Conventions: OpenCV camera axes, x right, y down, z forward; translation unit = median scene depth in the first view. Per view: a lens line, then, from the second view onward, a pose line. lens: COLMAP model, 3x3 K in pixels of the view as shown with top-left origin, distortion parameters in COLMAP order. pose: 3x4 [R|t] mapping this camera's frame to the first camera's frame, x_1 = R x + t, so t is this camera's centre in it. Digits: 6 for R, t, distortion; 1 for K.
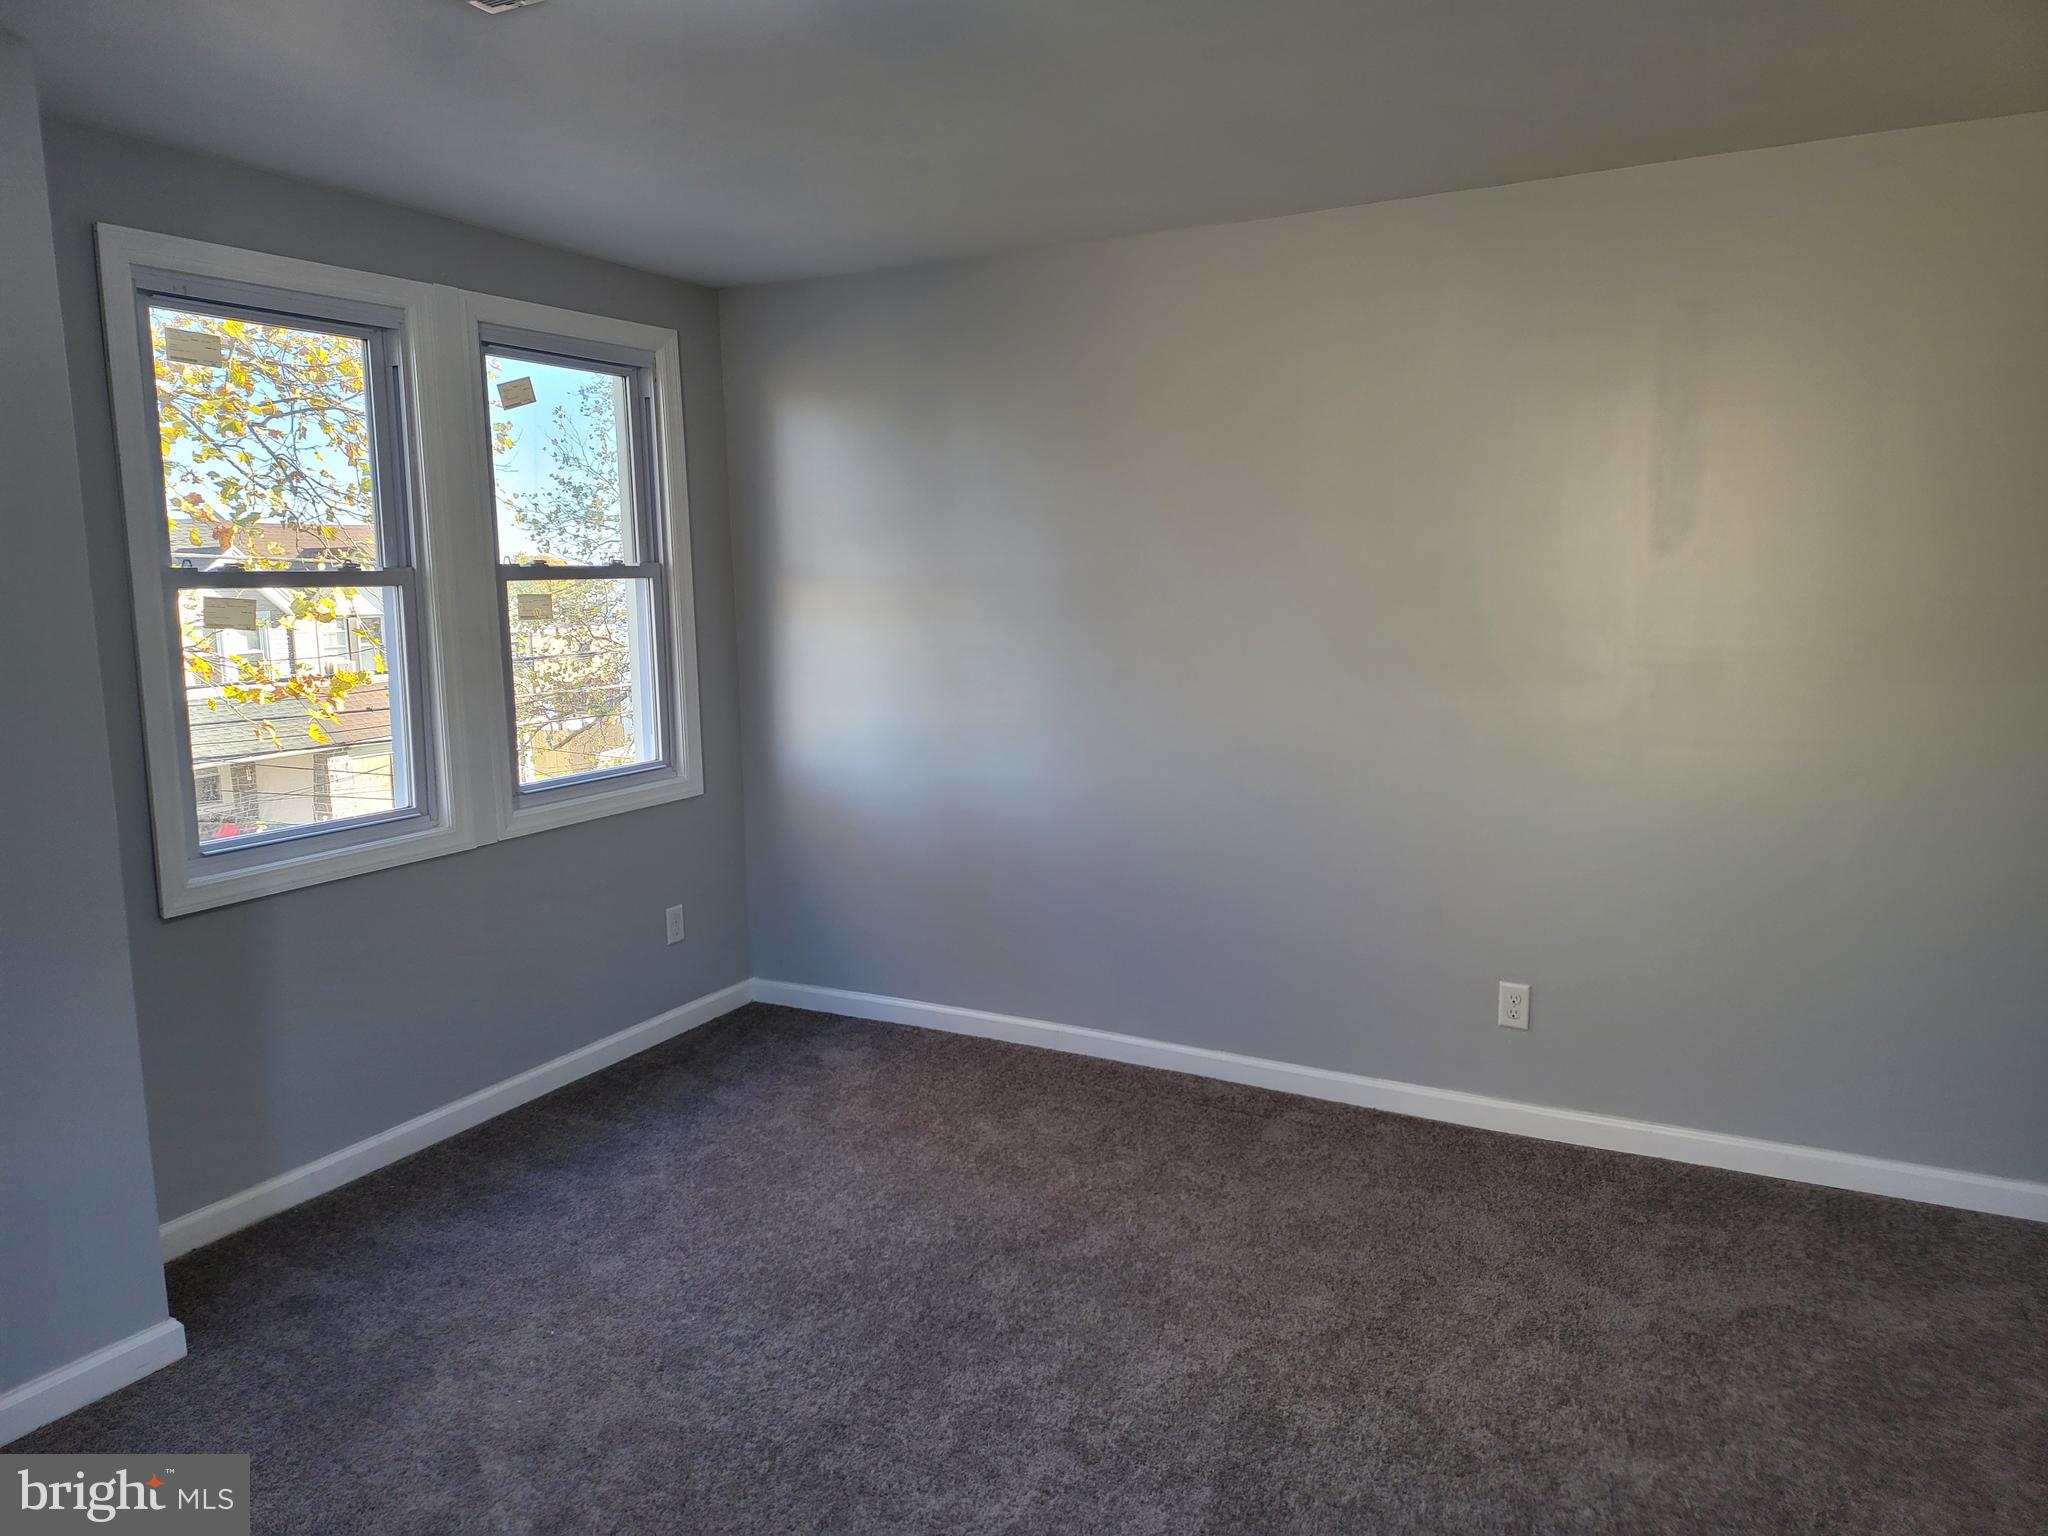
lens RADIAL K [[1385.4, 0, 1024.0], [0, 1385.4, 768.0], [0, 0, 1]] dist [0.082521, -0.072213]
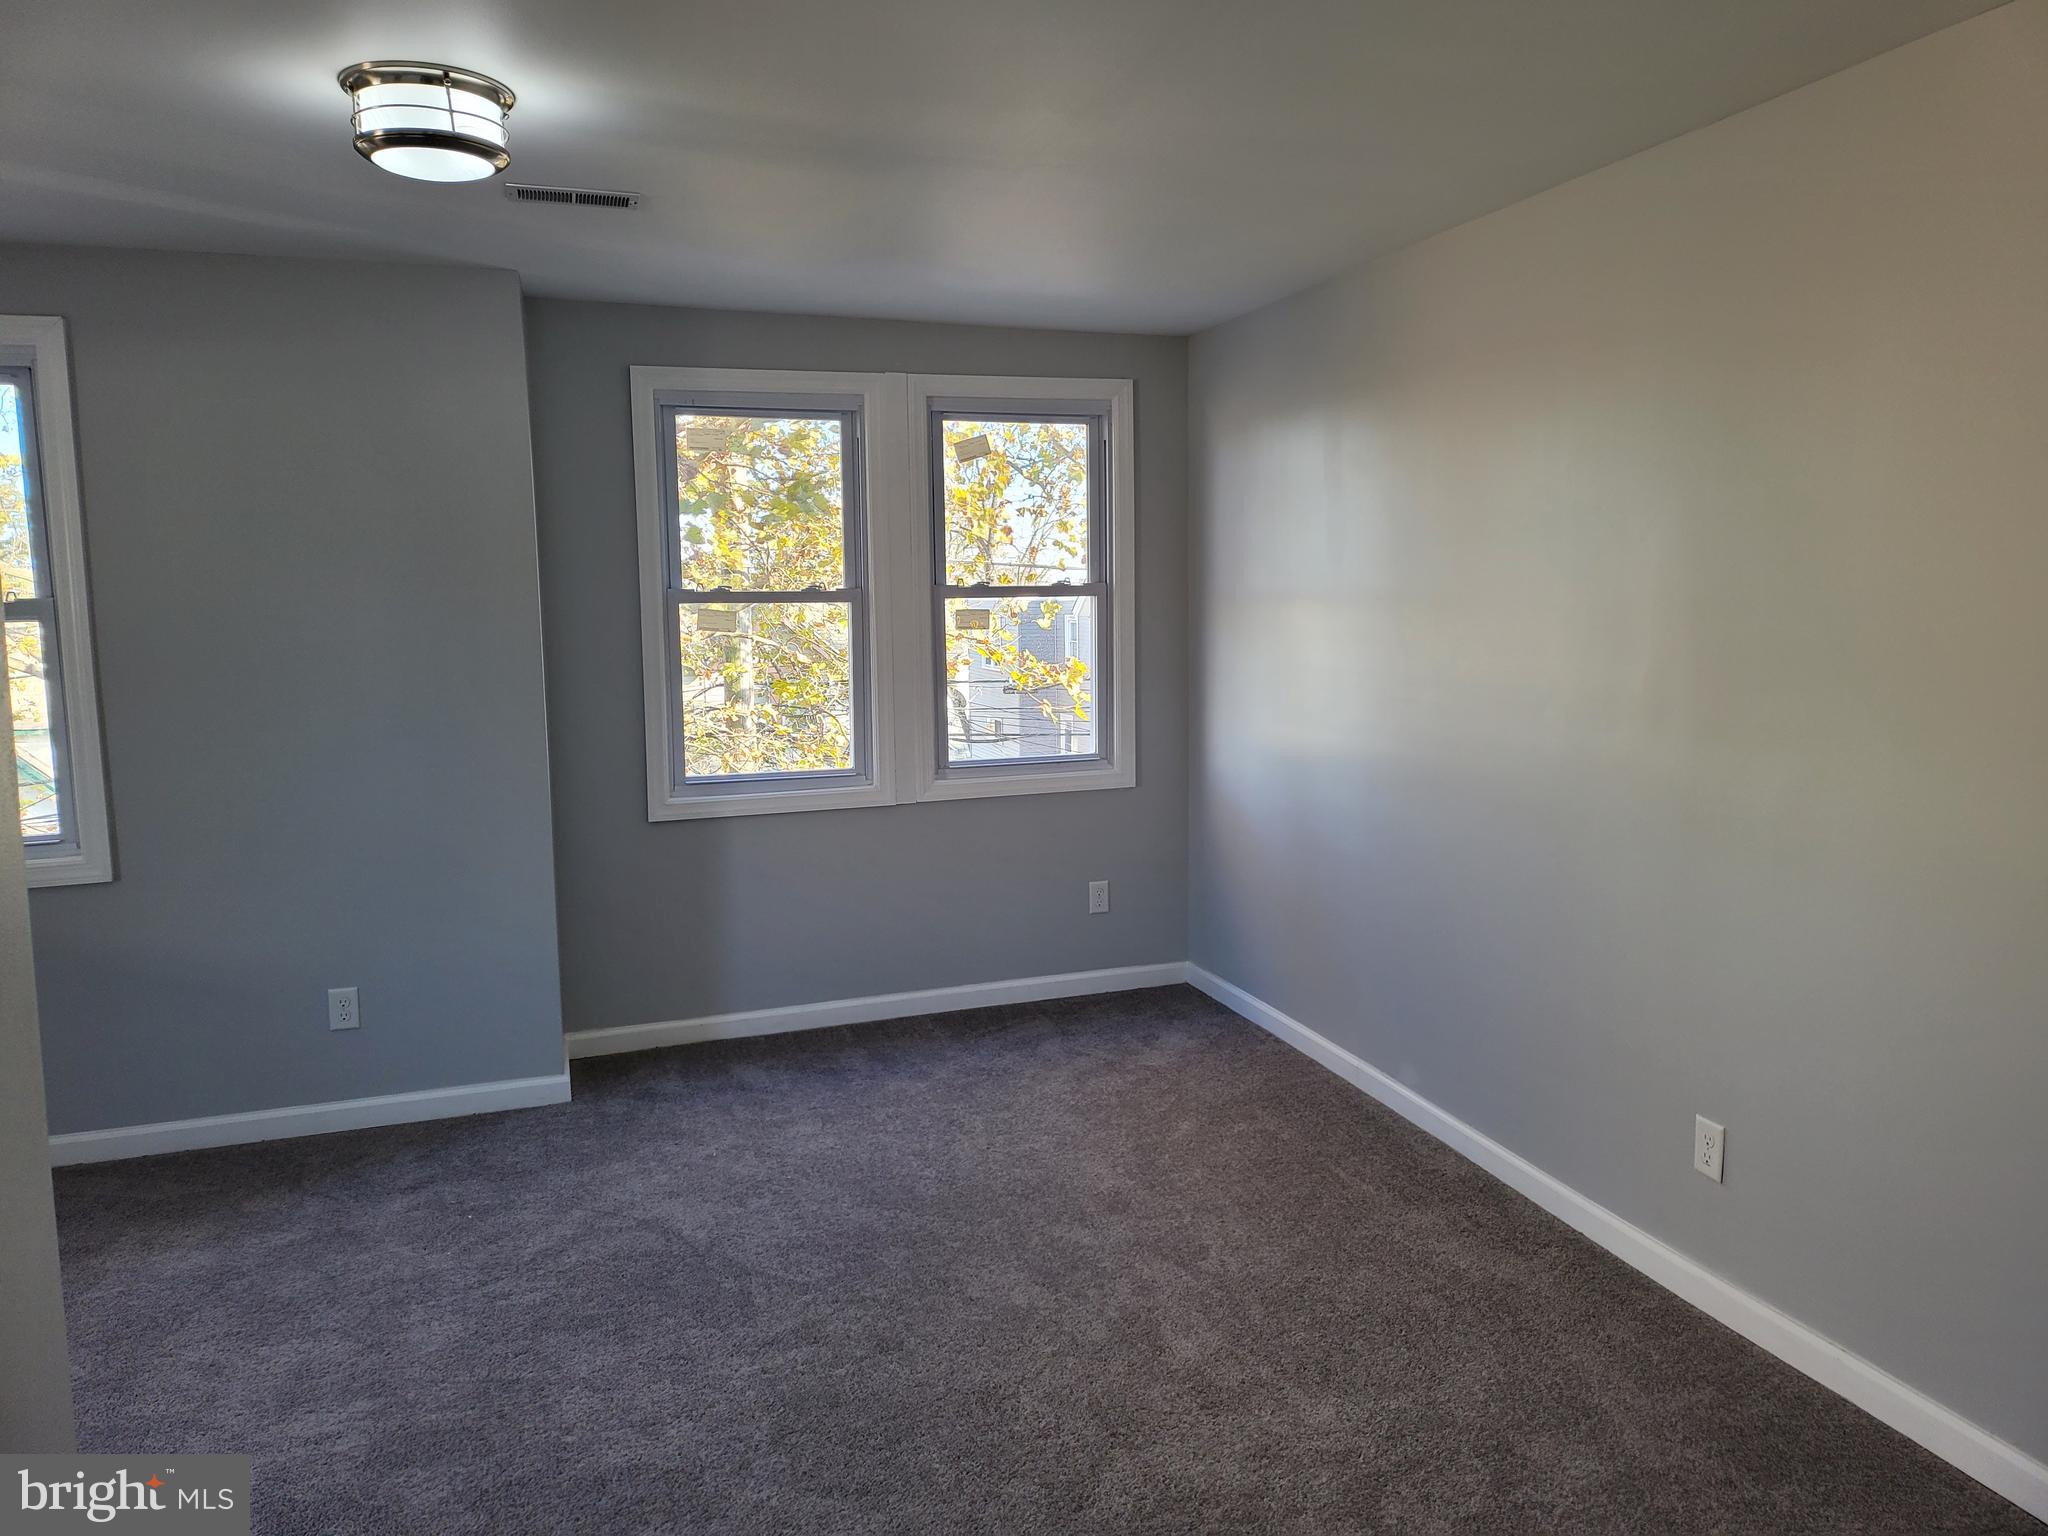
lens RADIAL K [[1394.0, 0, 1031.9], [0, 1394.0, 750.6], [0, 0, 1]] dist [0.076752, -0.072168]
pose [[0.744092, 0.090347, -0.661940, 0.575771], [-0.096615, 0.994950, 0.027192, -0.041946], [0.661054, 0.043720, 0.749064, 0.124485]]
